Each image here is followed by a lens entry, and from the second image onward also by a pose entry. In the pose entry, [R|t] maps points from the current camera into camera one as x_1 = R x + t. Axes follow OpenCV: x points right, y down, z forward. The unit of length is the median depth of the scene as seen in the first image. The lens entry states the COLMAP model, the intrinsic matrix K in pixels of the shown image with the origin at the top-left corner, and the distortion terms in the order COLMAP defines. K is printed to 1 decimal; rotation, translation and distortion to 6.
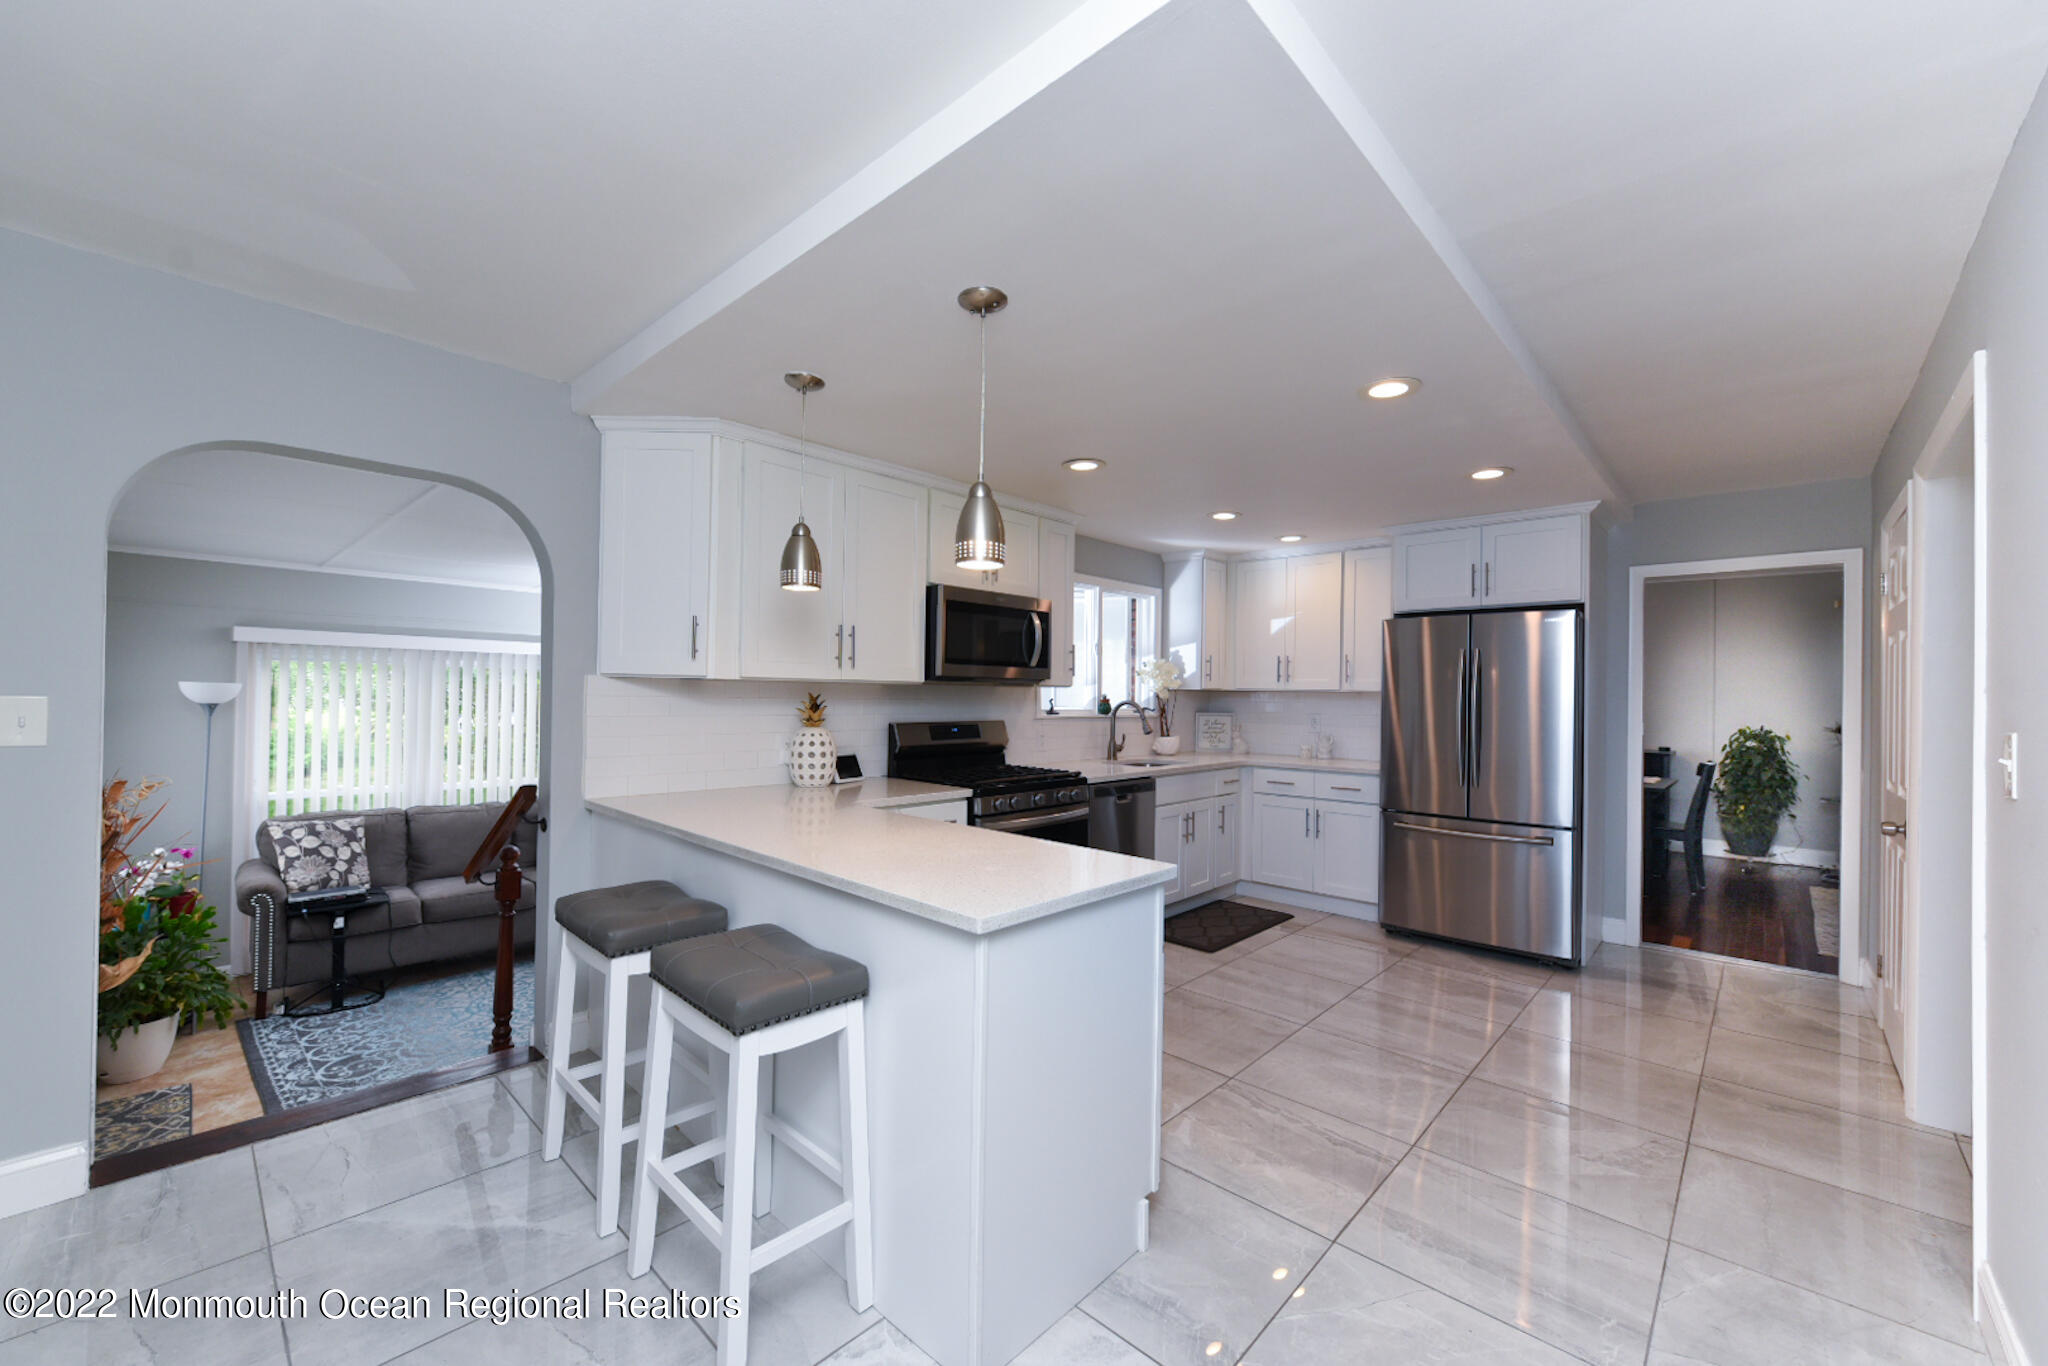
lens RADIAL K [[796.6, 0, 1032.1], [0, 796.6, 688.2], [0, 0, 1]] dist [0.000330, 0.000092]
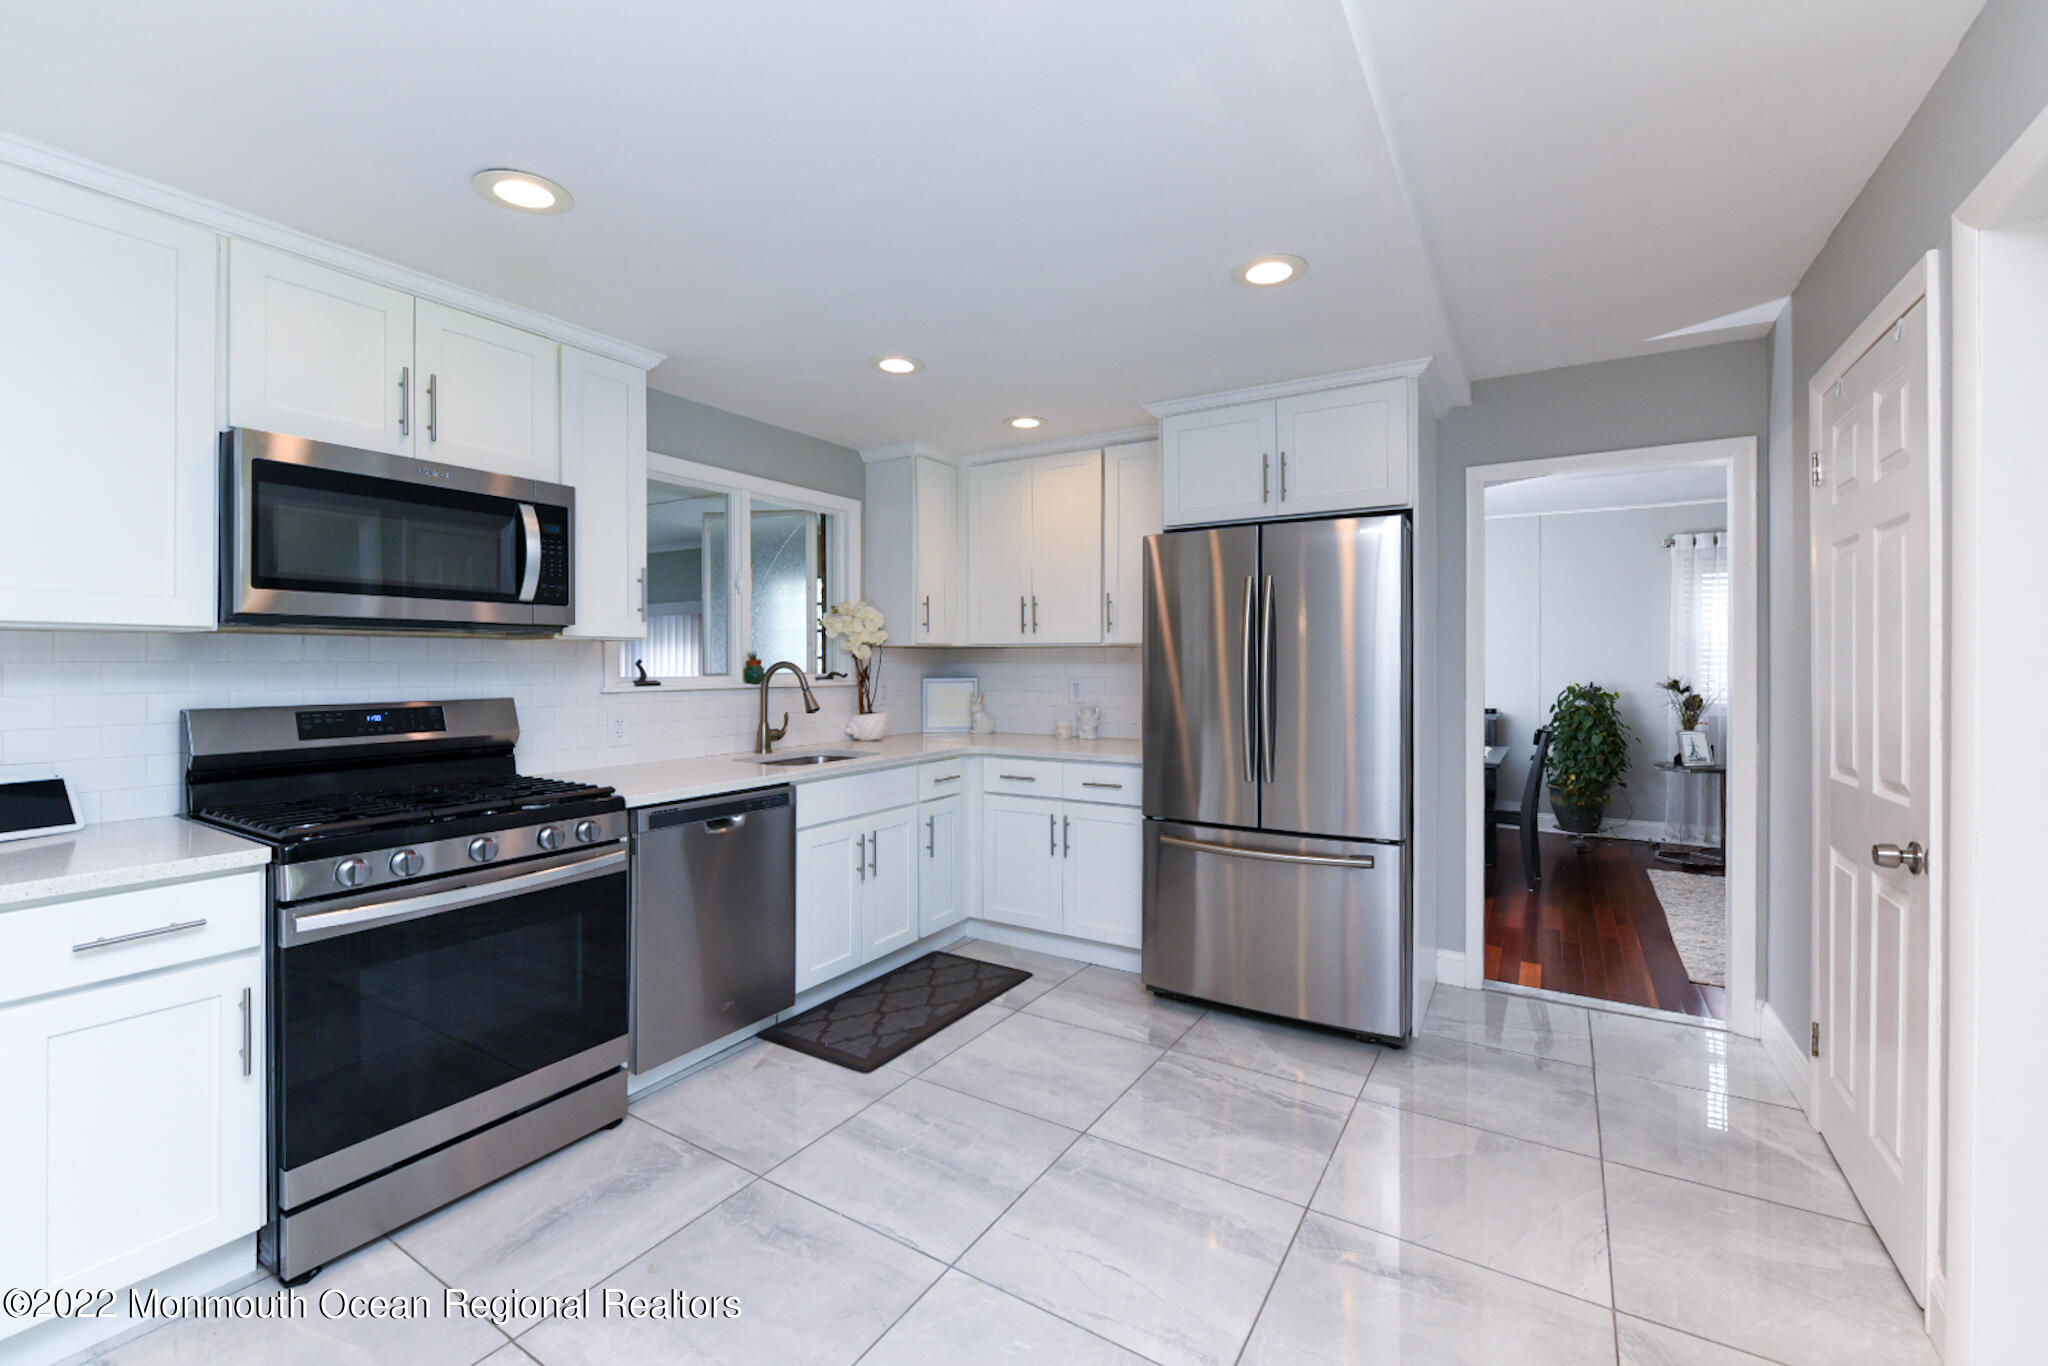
lens RADIAL K [[851.5, 0, 1028.0], [0, 851.5, 663.4], [0, 0, 1]] dist [-0.000642, -0.000173]
pose [[0.981773, -0.014177, 0.189527, 0.212171], [0.012019, 0.999849, 0.012531, 0.012002], [-0.189676, -0.010025, 0.981796, 0.319252]]
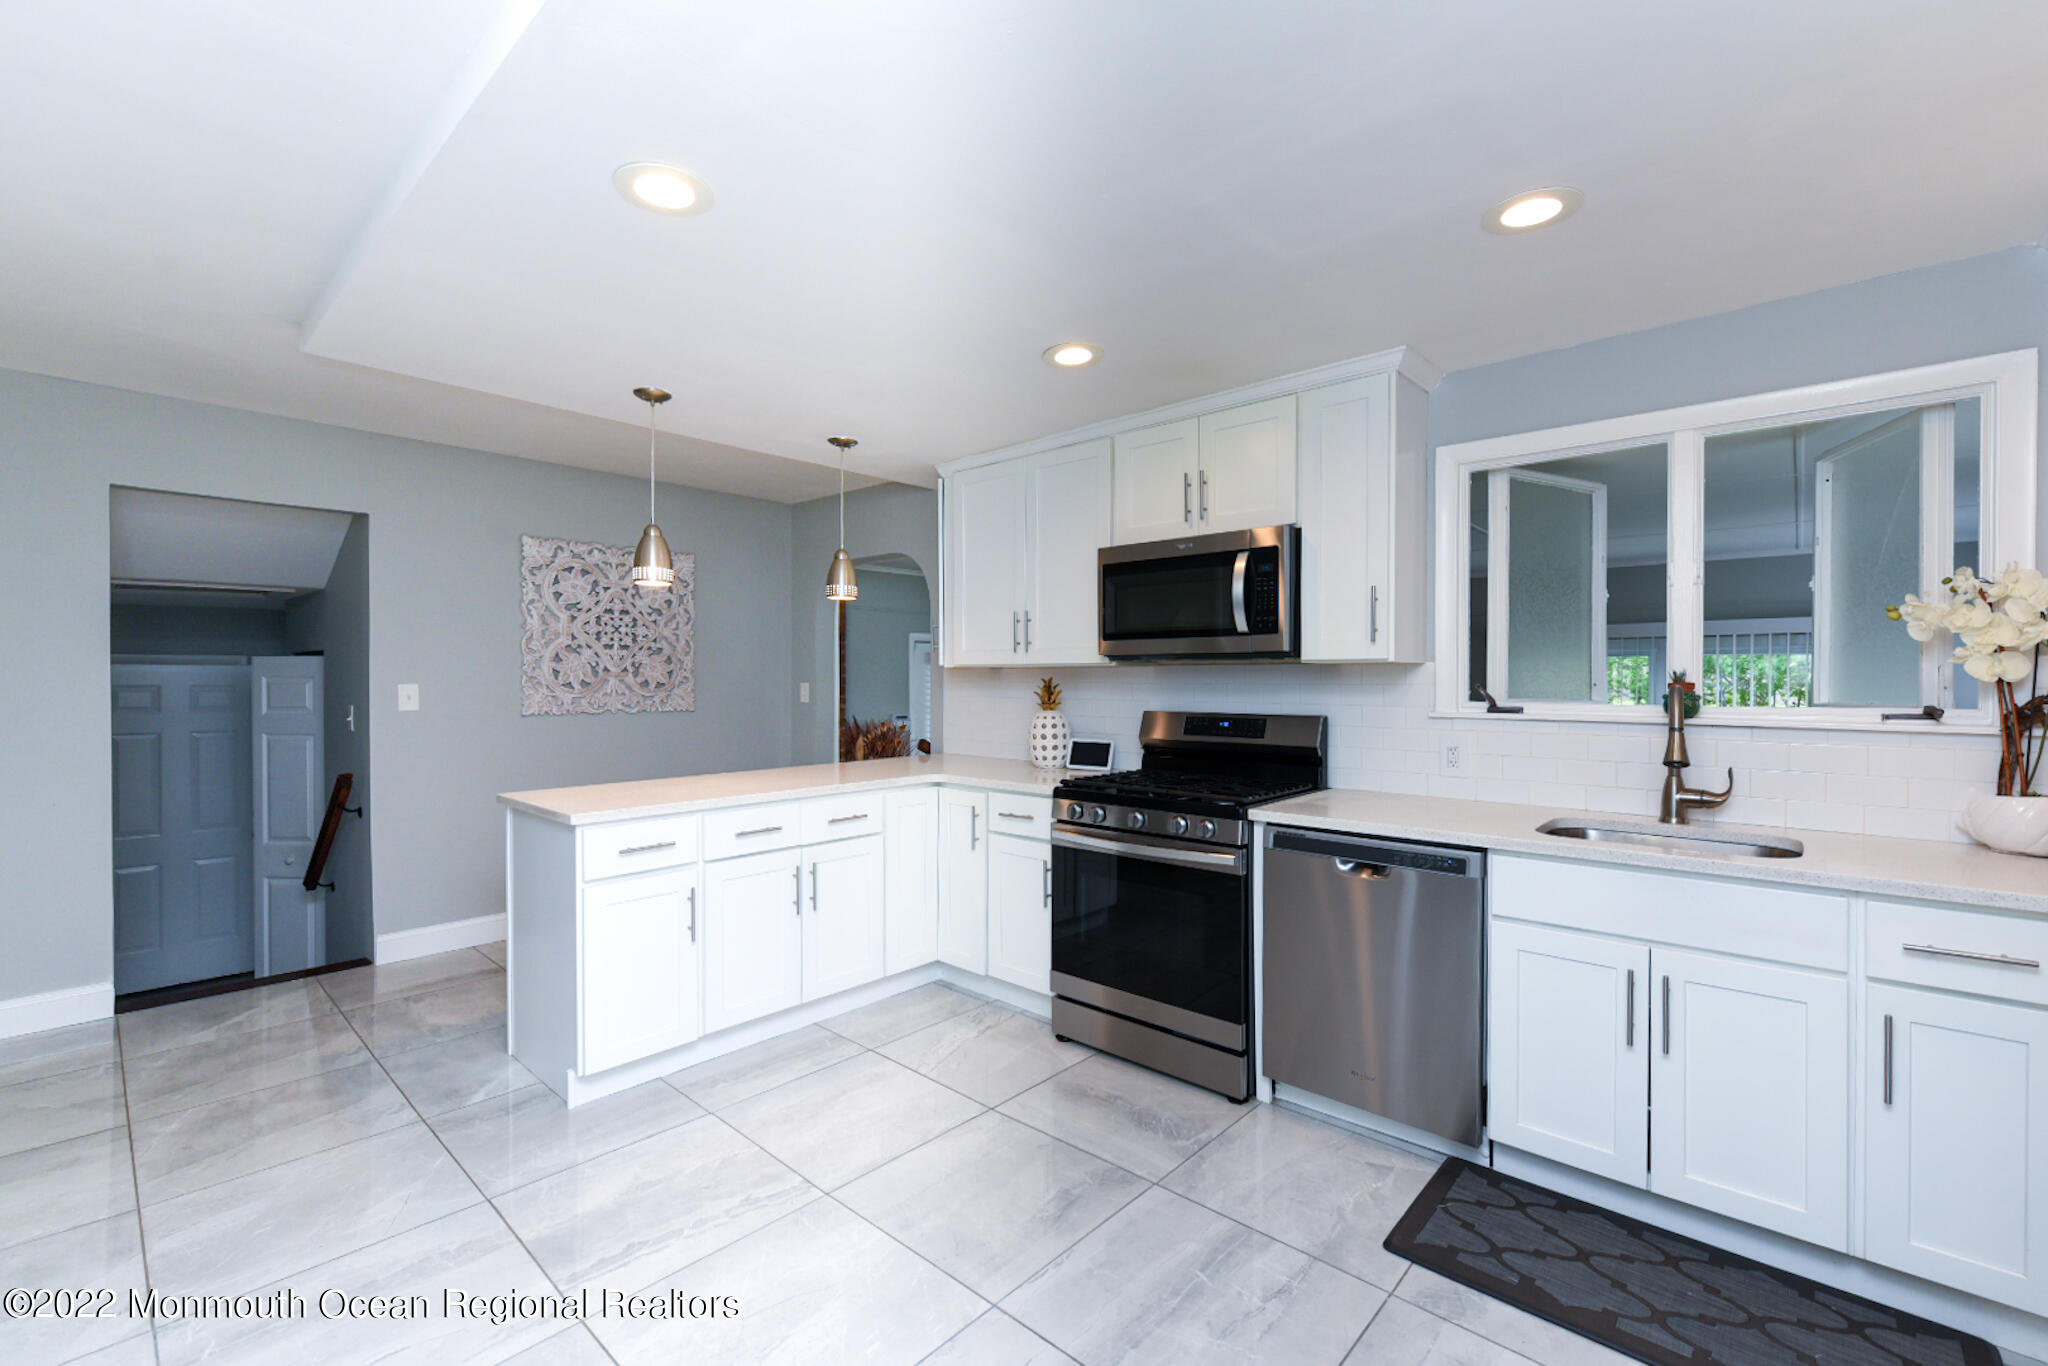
lens RADIAL K [[869.7, 0, 1024.0], [0, 869.7, 683.0], [0, 0, 1]] dist [-0.000305, -0.000126]
pose [[0.002360, -0.009153, -0.999955, 0.664904], [0.007187, 0.999932, -0.009135, 0.017982], [0.999971, -0.007165, 0.002426, 0.745400]]
